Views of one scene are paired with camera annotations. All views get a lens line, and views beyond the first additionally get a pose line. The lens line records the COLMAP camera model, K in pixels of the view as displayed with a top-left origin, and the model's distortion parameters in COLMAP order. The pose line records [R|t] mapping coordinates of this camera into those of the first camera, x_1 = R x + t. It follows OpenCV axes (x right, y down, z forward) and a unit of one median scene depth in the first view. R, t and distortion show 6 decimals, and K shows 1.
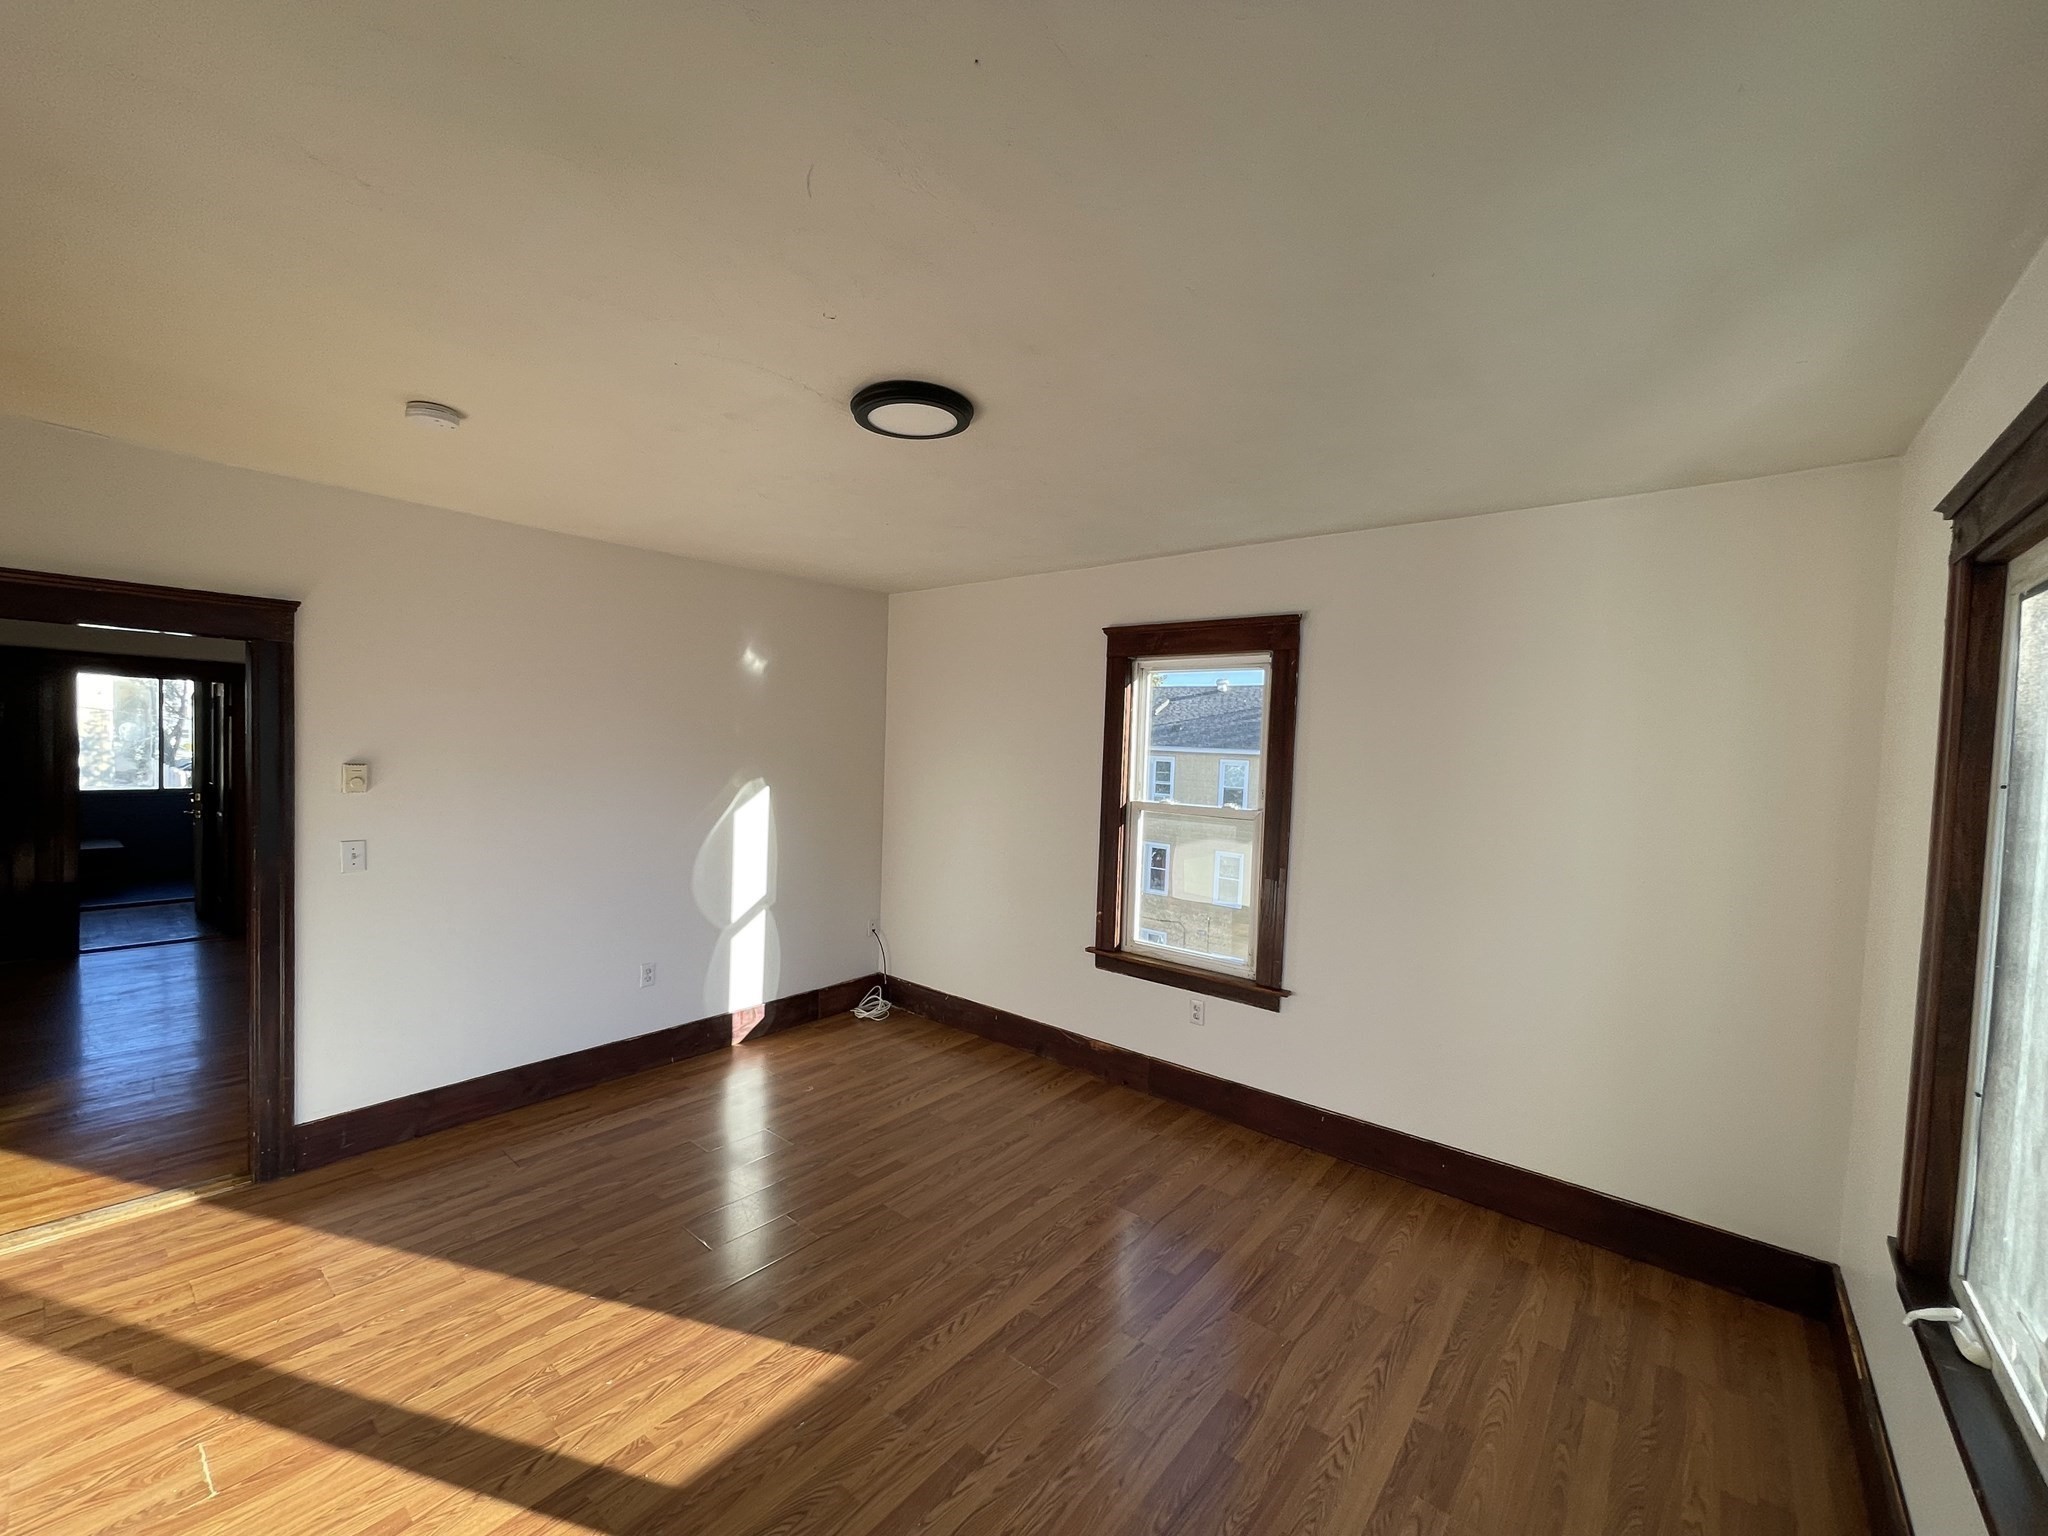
lens RADIAL K [[822.0, 0, 1024.0], [0, 822.0, 768.0], [0, 0, 1]] dist [0.000461, -0.006783]
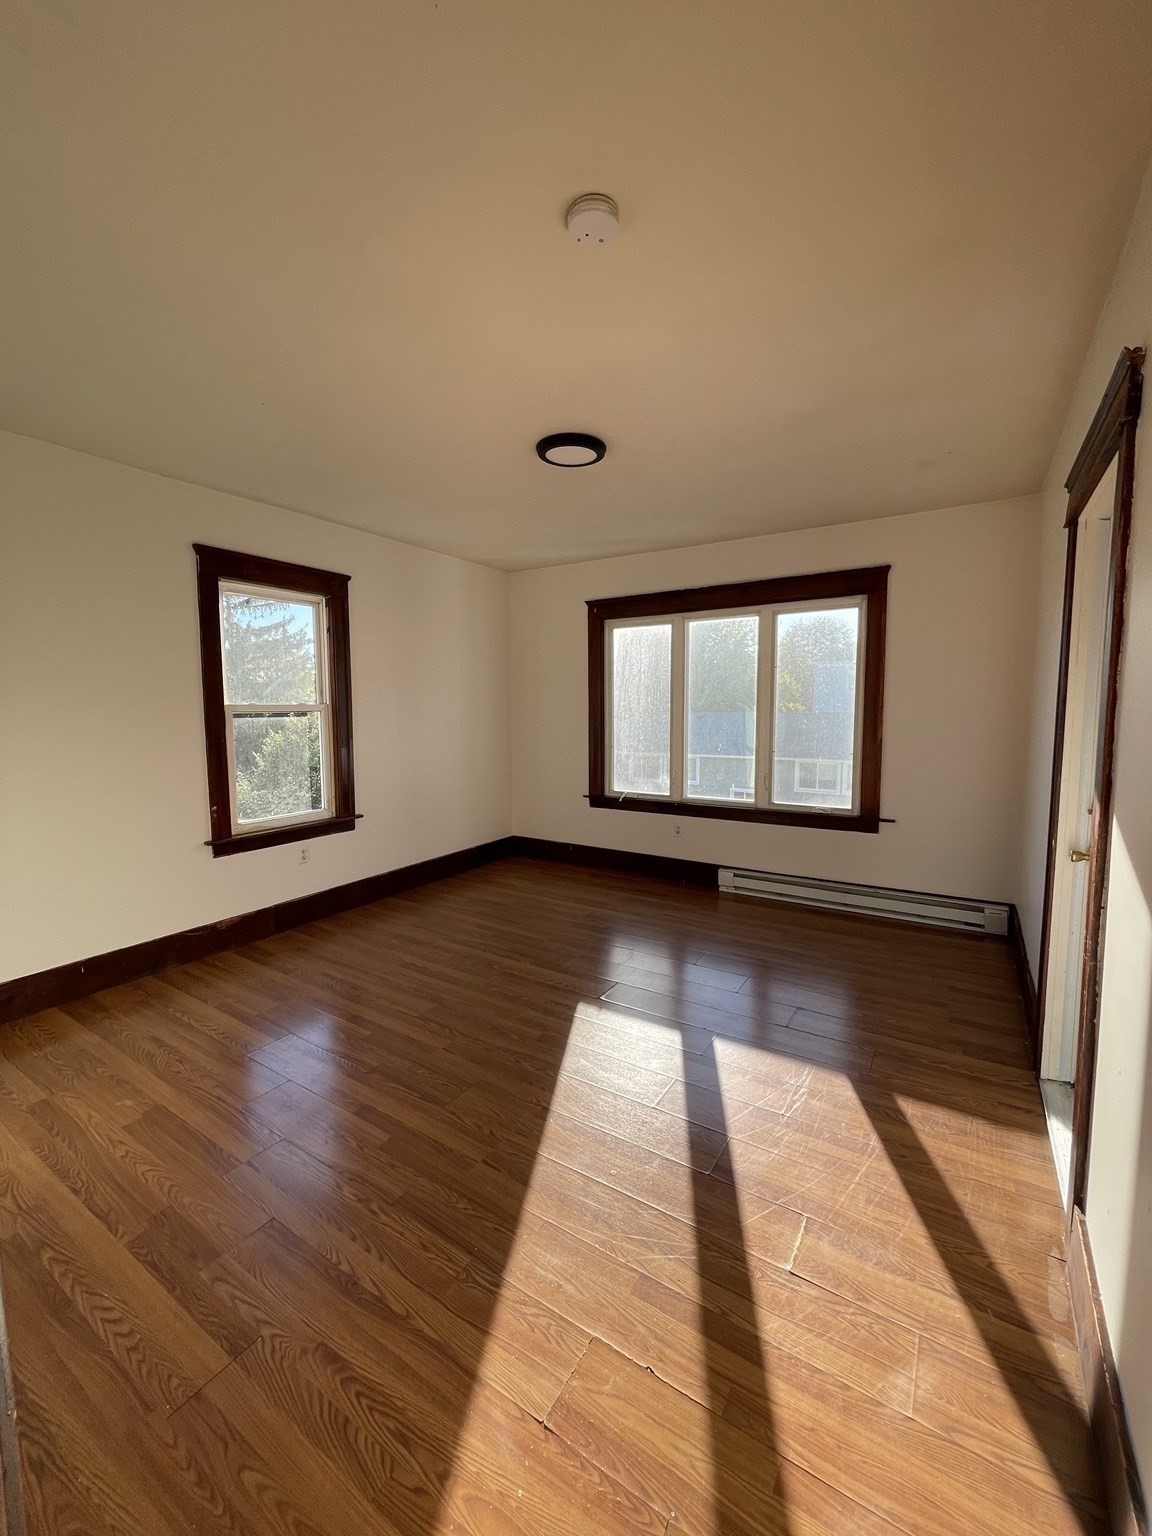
lens RADIAL K [[616.5, 0, 576.0], [0, 616.5, 768.0], [0, 0, 1]] dist [0.000461, -0.006783]
pose [[-0.123603, -0.133831, 0.983266, -1.052628], [0.025164, 0.990123, 0.137927, 0.027601], [-0.992013, 0.041791, -0.119014, 0.830612]]
